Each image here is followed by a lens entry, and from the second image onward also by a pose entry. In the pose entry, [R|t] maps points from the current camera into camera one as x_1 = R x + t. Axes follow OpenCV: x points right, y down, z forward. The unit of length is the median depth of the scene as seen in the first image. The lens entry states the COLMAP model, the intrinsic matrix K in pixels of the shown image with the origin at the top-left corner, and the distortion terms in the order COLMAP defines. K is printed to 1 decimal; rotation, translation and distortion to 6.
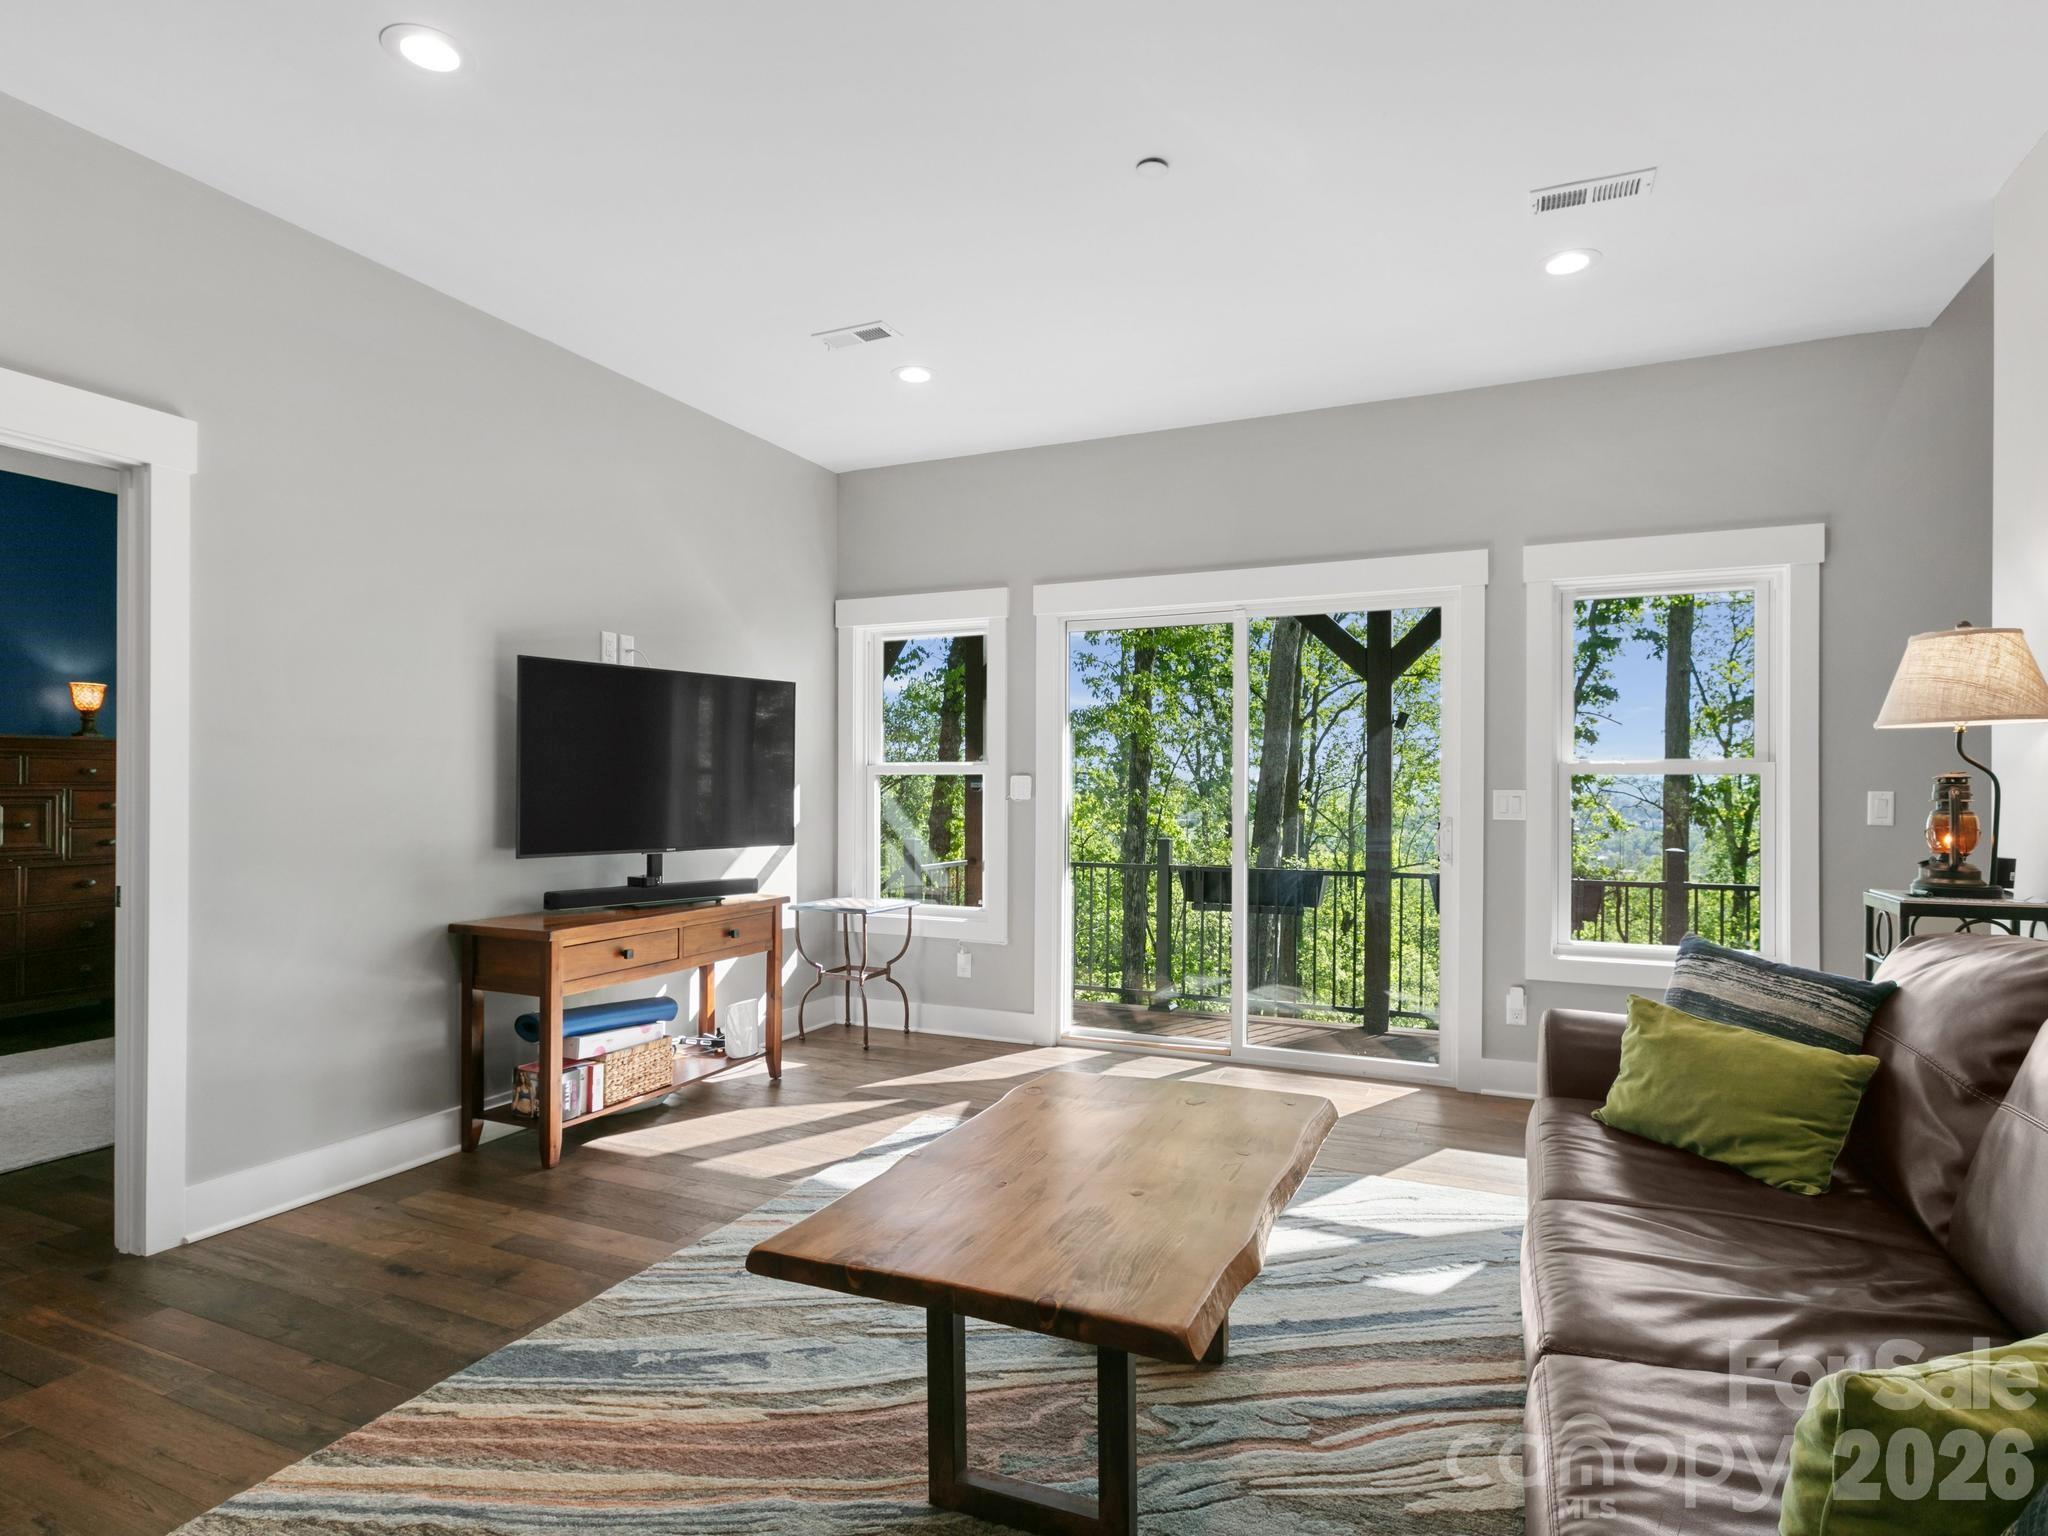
lens RADIAL K [[1109.6, 0, 1024.0], [0, 1109.6, 768.0], [0, 0, 1]] dist [0.000166, 0.000024]
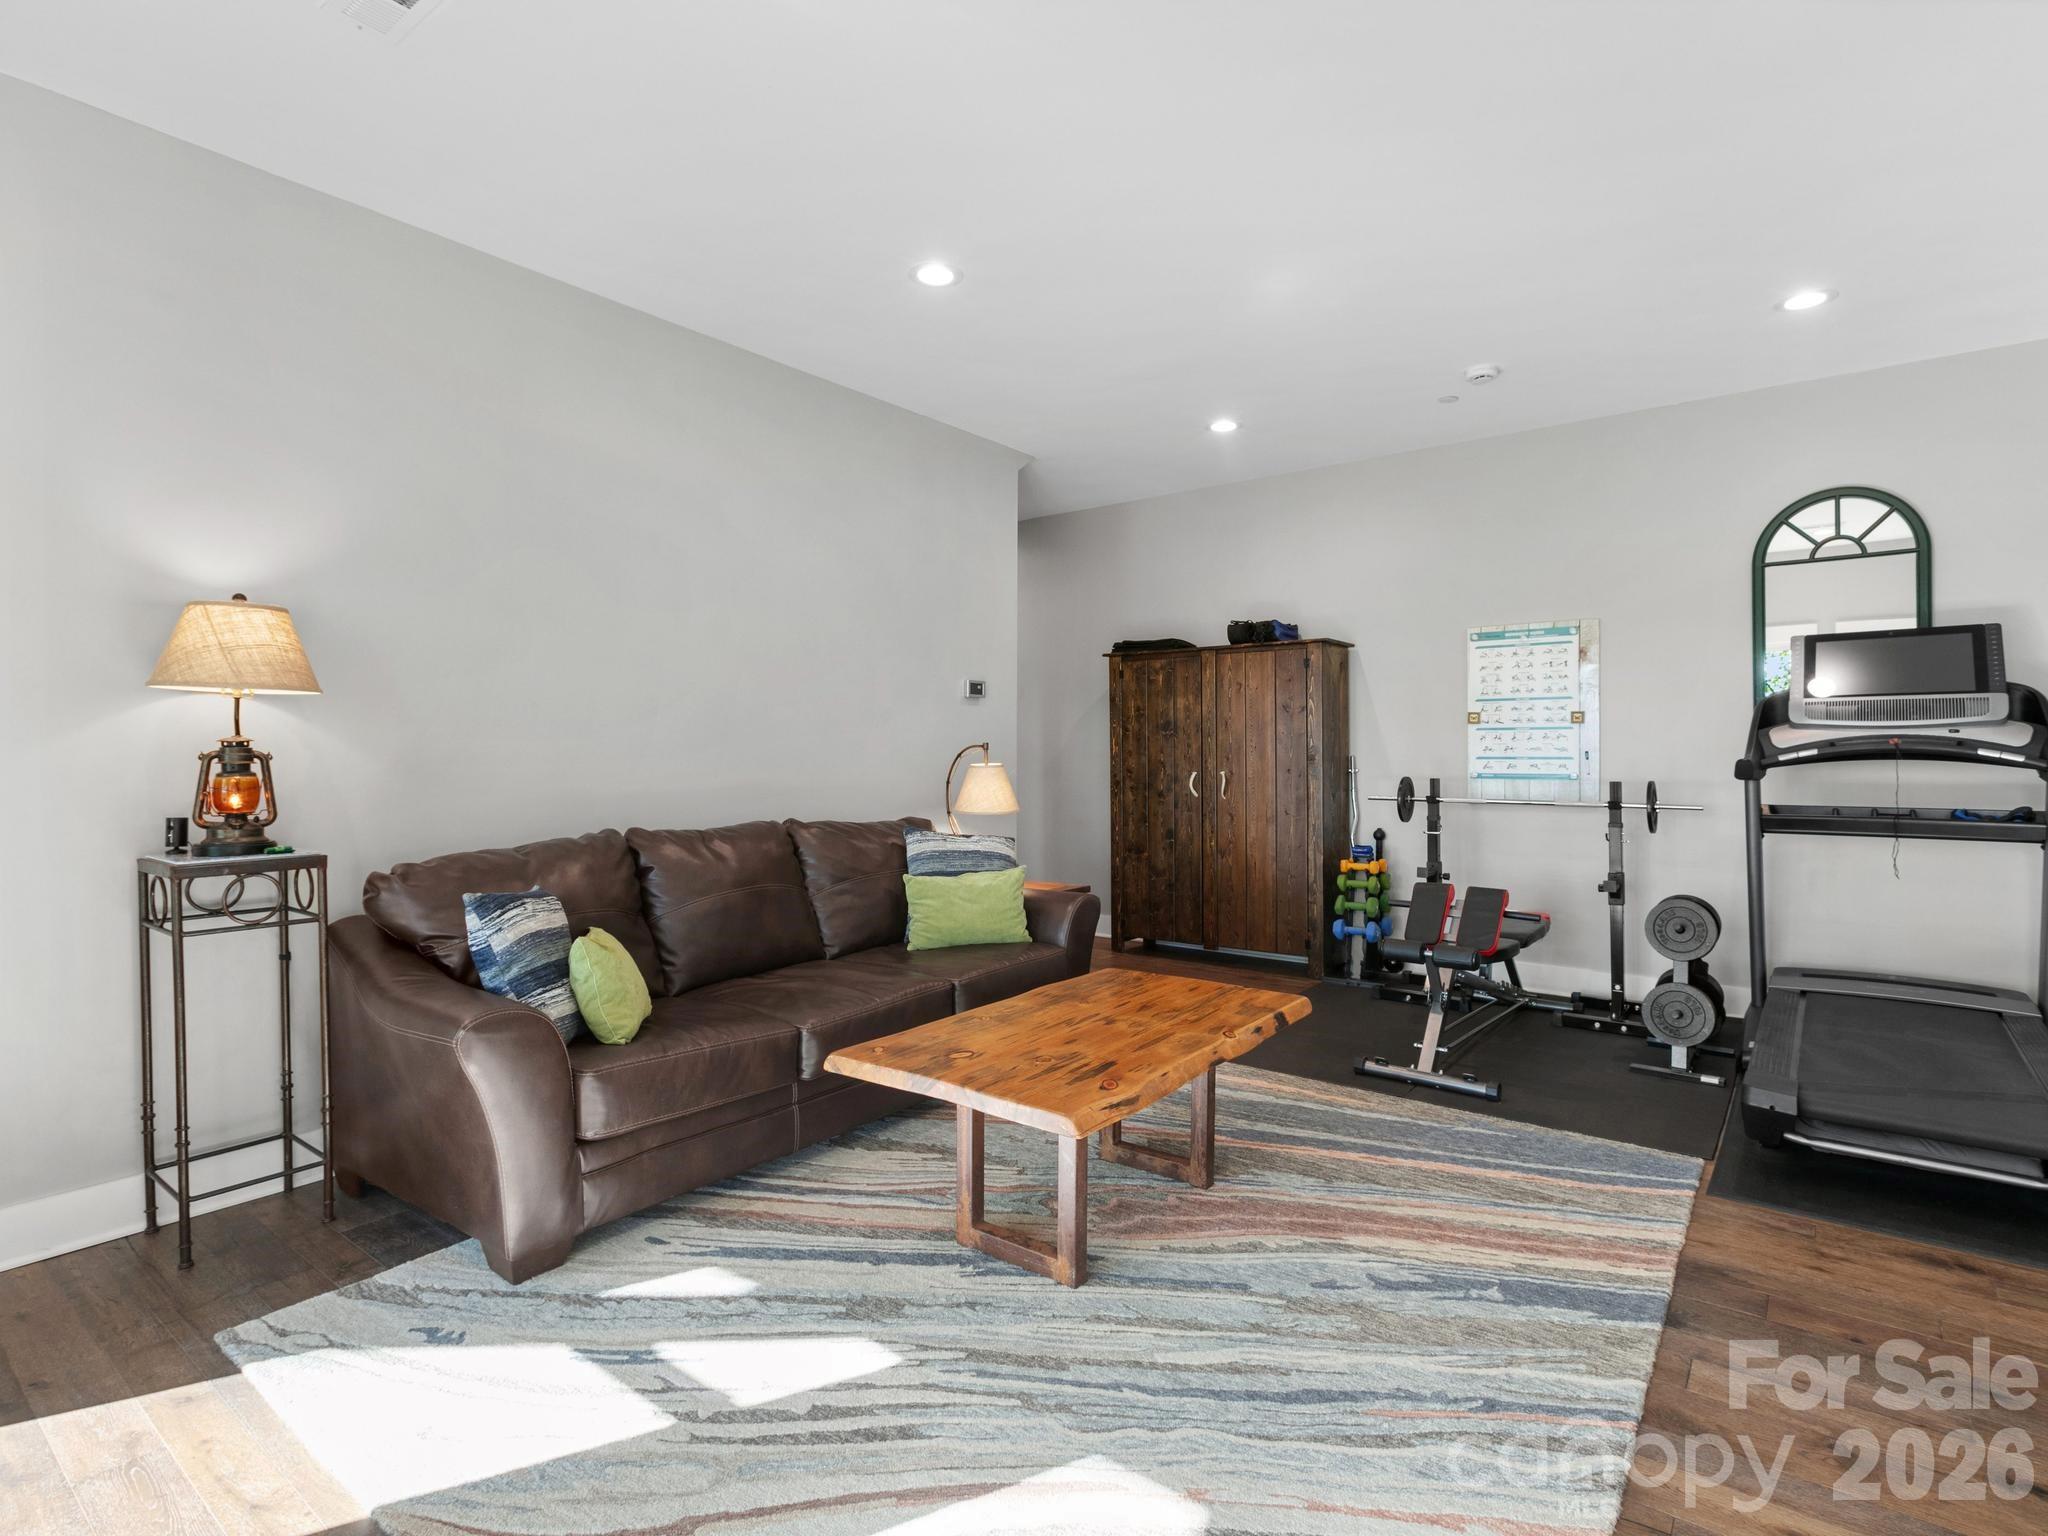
lens RADIAL K [[973.5, 0, 1024.0], [0, 973.5, 768.0], [0, 0, 1]] dist [-0.003299, -0.000641]
pose [[-0.971539, 0.000391, 0.236881, -0.127242], [0.000997, 0.999997, 0.002437, 0.030221], [-0.236880, 0.002604, -0.971536, 2.004653]]
